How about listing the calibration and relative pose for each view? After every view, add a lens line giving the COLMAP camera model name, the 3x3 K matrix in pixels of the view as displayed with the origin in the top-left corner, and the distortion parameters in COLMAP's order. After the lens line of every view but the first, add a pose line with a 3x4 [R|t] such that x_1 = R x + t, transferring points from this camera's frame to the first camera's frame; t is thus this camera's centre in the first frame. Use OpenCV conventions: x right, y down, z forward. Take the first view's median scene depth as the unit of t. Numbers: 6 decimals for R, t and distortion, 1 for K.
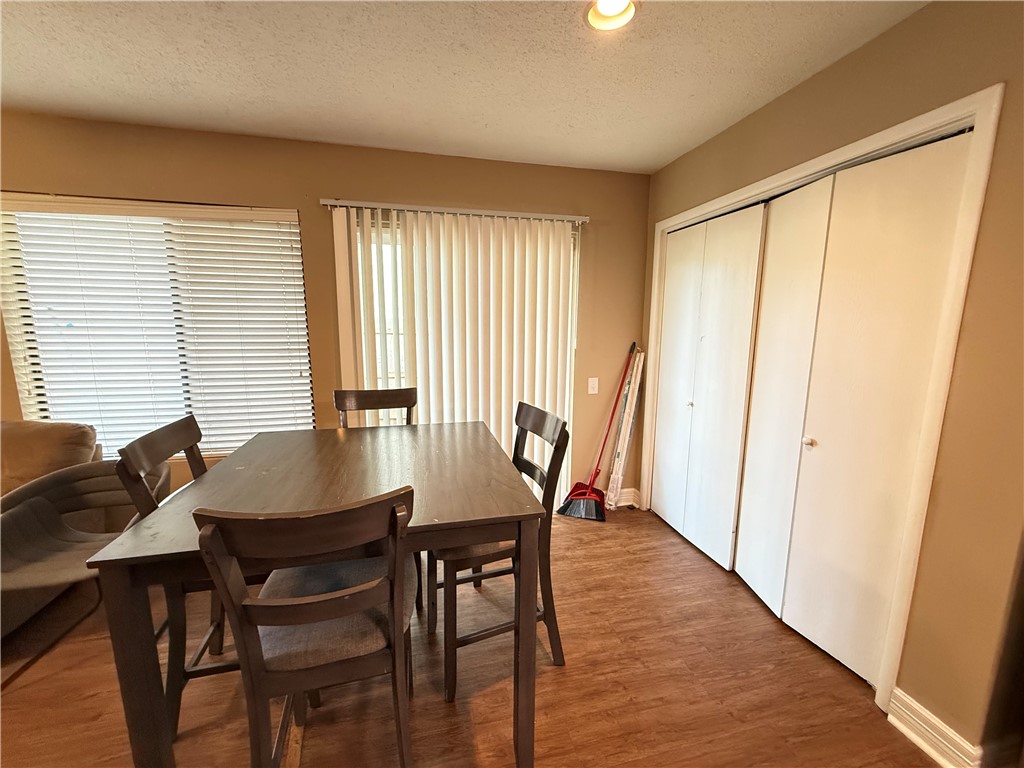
lens RADIAL K [[411.1, 0, 512.8], [0, 411.1, 384.5], [0, 0, 1]] dist [-0.002358, 0.000917]
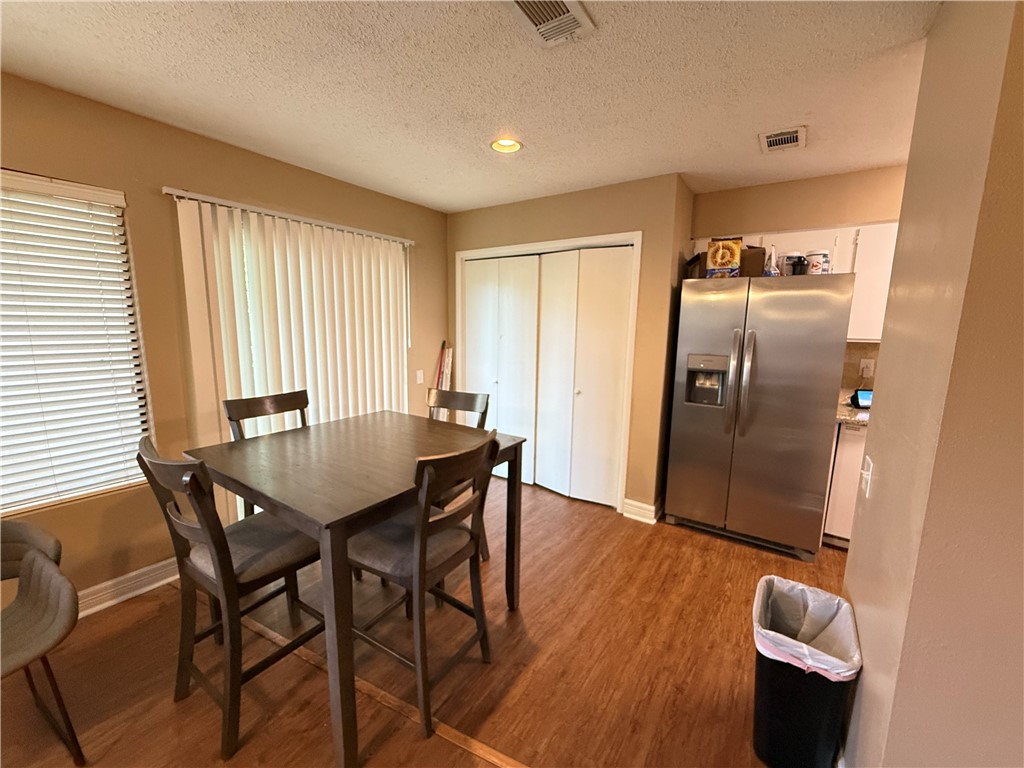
lens RADIAL K [[411.1, 0, 512.3], [0, 411.1, 386.8], [0, 0, 1]] dist [-0.002358, 0.000917]
pose [[0.737044, -0.101541, 0.668173, -0.540556], [0.092733, 0.994492, 0.048839, -0.002481], [-0.669452, 0.025965, 0.742401, -0.130593]]
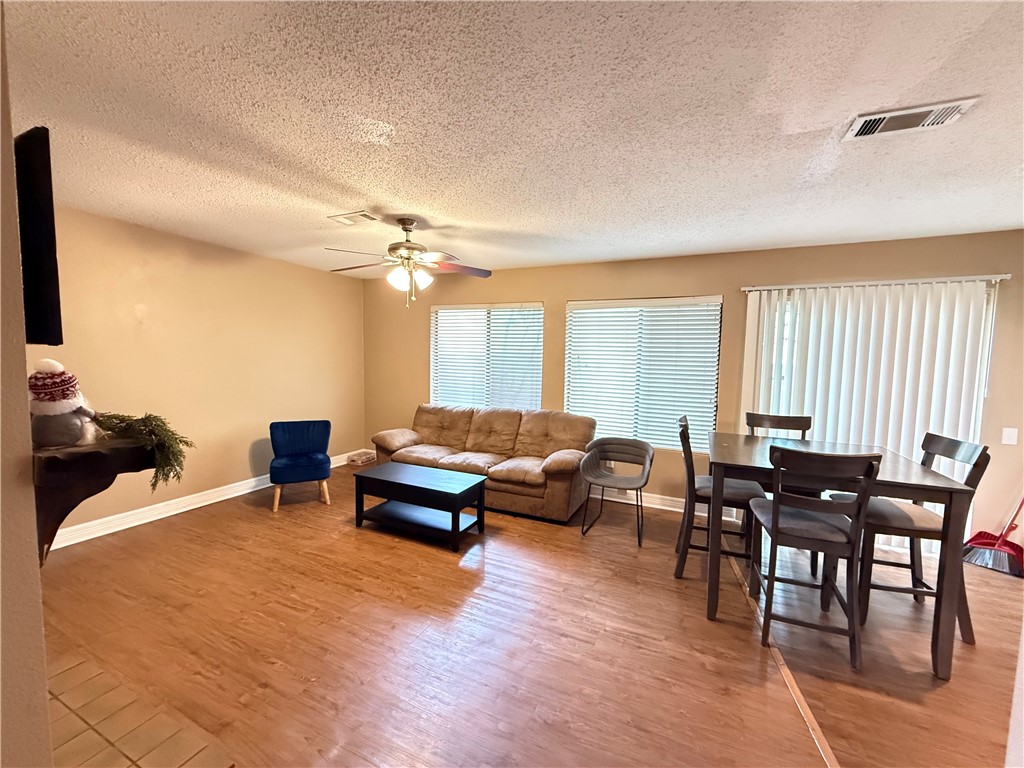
lens RADIAL K [[411.1, 0, 505.5], [0, 411.1, 385.2], [0, 0, 1]] dist [-0.002358, 0.000917]
pose [[0.779632, 0.048962, -0.624321, -0.178093], [-0.111487, 0.991865, -0.061435, 0.099892], [0.616234, 0.117501, 0.778748, -0.679387]]
